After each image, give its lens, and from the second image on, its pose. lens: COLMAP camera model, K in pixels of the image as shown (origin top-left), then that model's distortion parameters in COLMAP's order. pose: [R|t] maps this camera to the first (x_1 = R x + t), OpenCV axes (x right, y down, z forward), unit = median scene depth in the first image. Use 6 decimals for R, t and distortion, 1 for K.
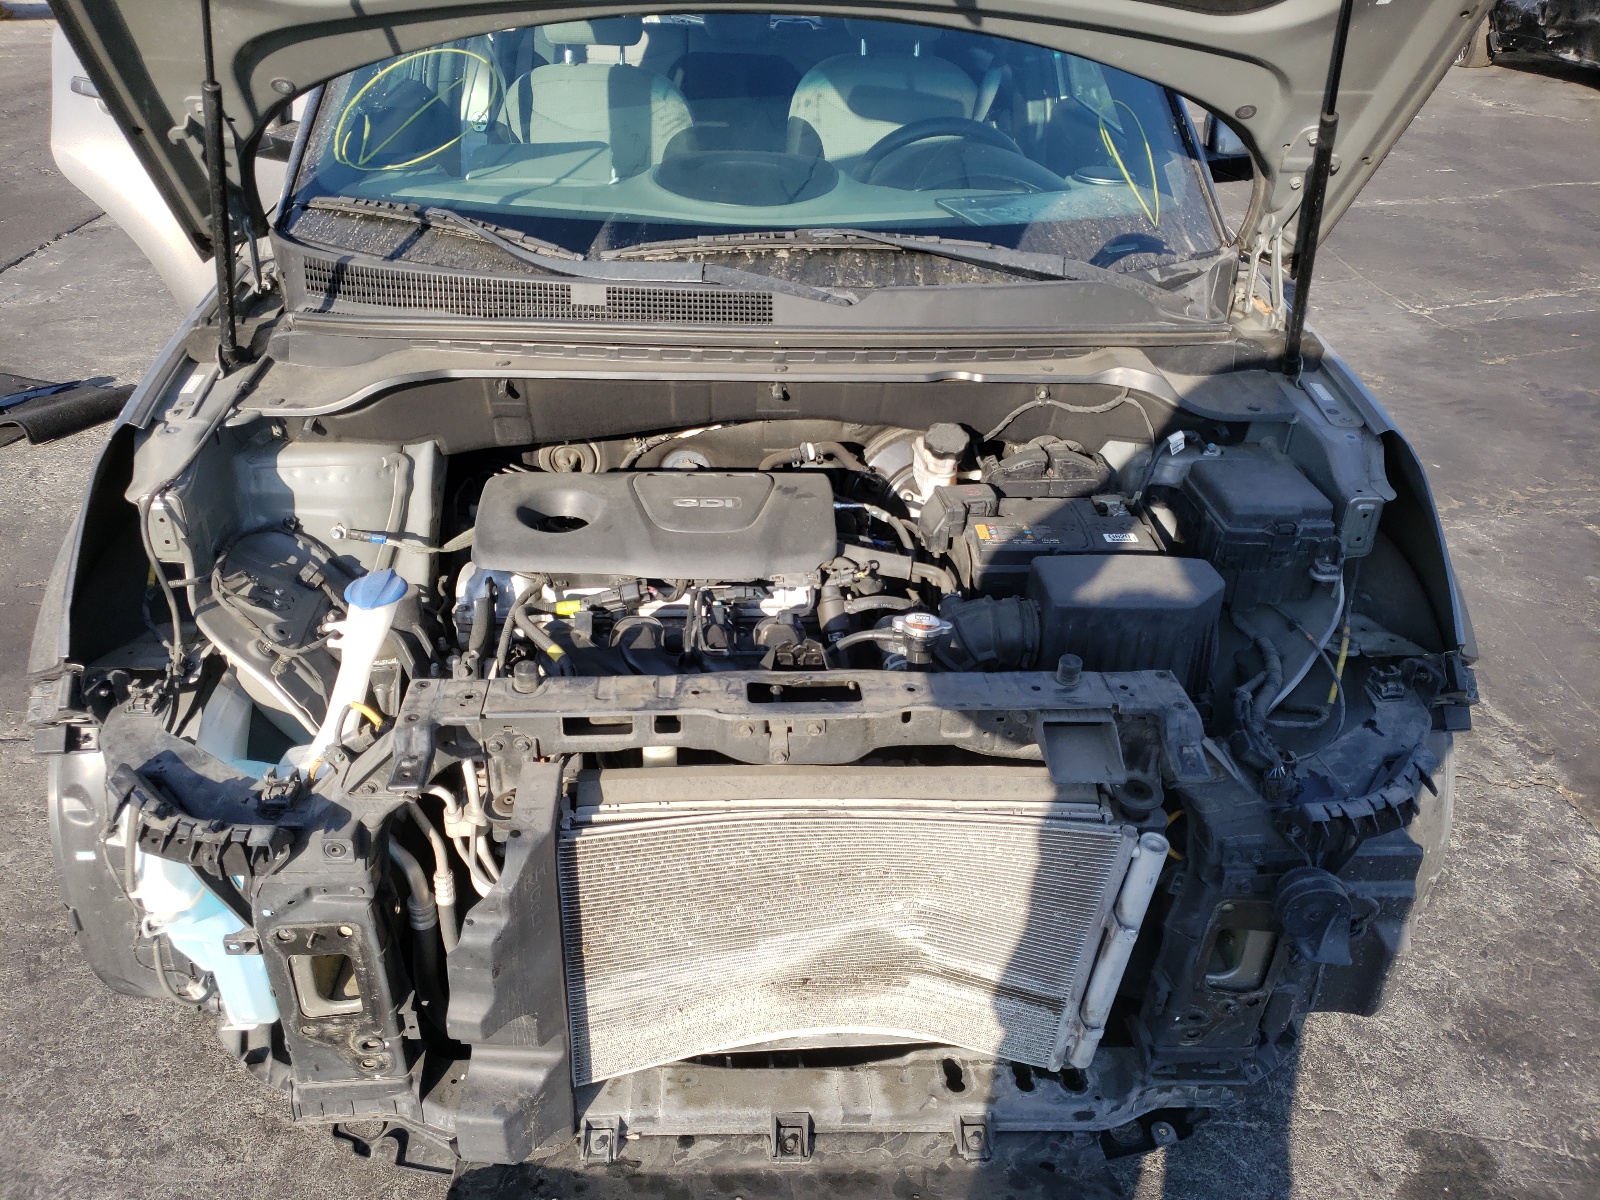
lens RADIAL K [[1310.2, 0, 835.0], [0, 1310.2, 623.3], [0, 0, 1]] dist [-0.077298, 0.162344]
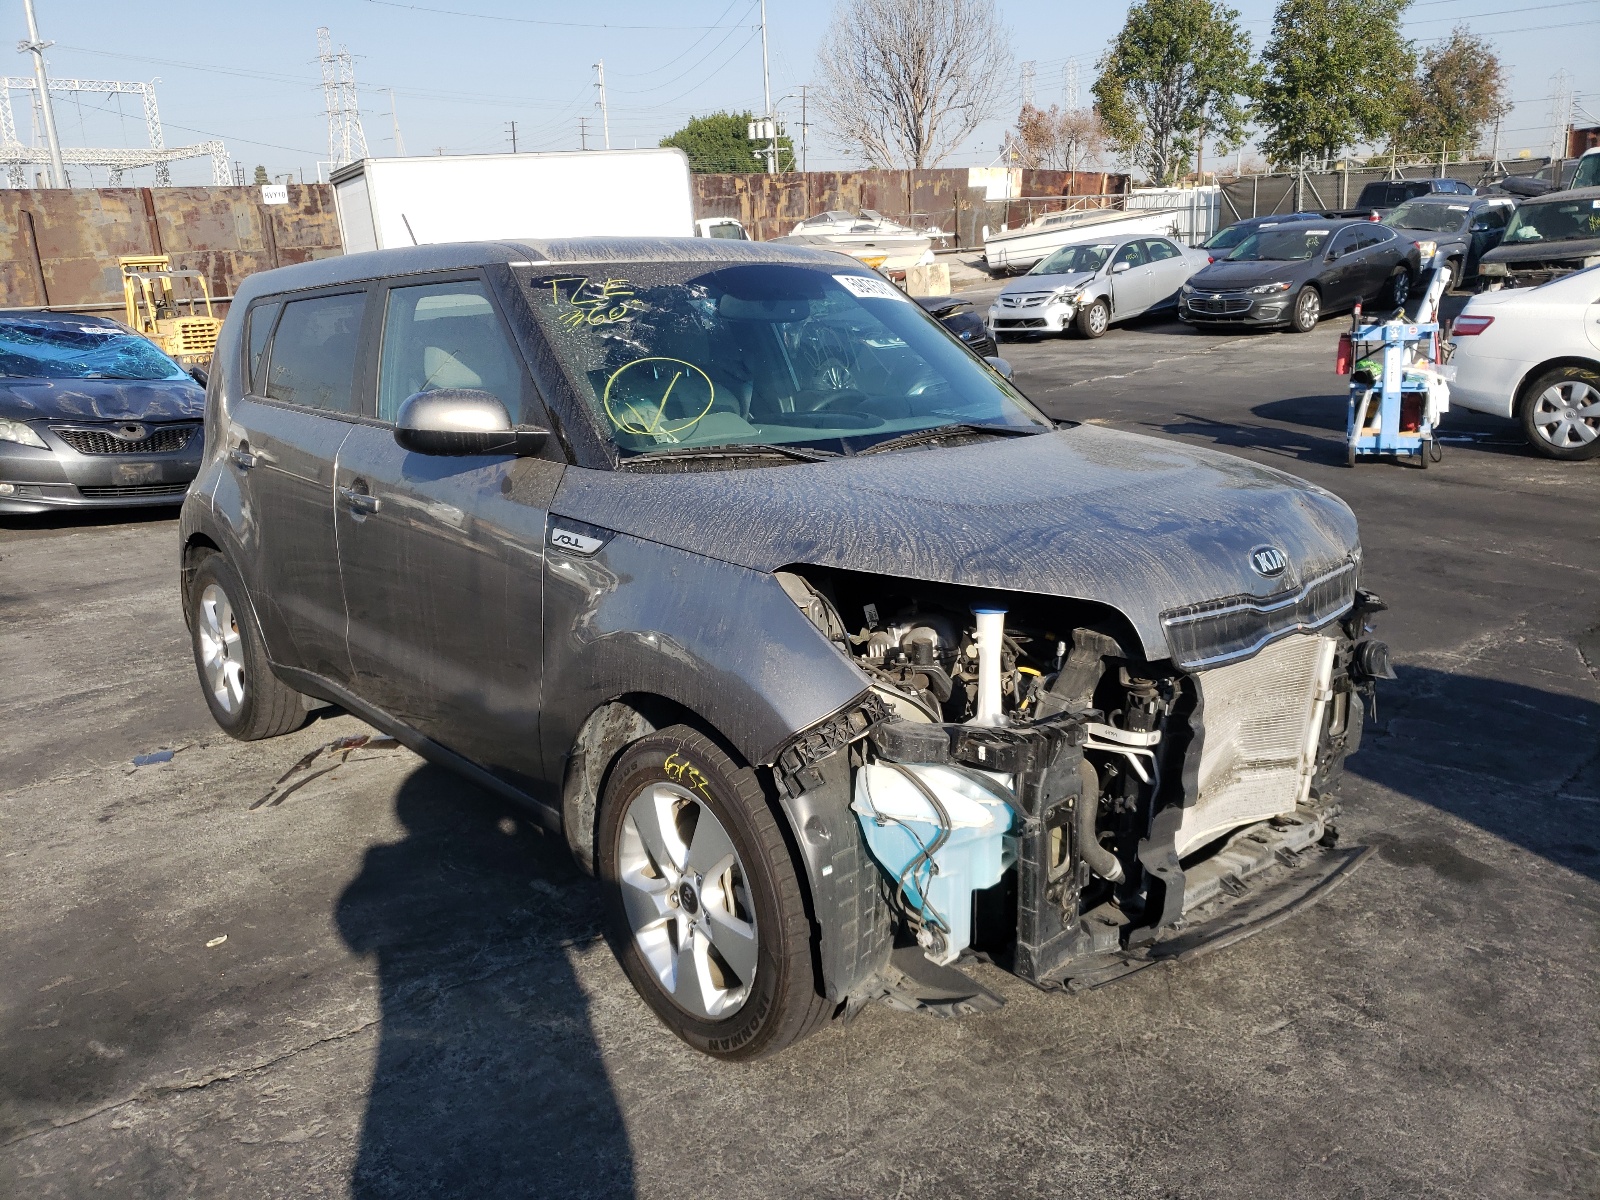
lens RADIAL K [[1321.3, 0, 882.4], [0, 1321.3, 601.6], [0, 0, 1]] dist [0.000483, 0.001808]
pose [[0.753611, -0.190166, 0.629212, -1.388056], [0.372161, 0.912474, -0.169962, 0.182191], [-0.541819, 0.362253, 0.758423, -0.180156]]
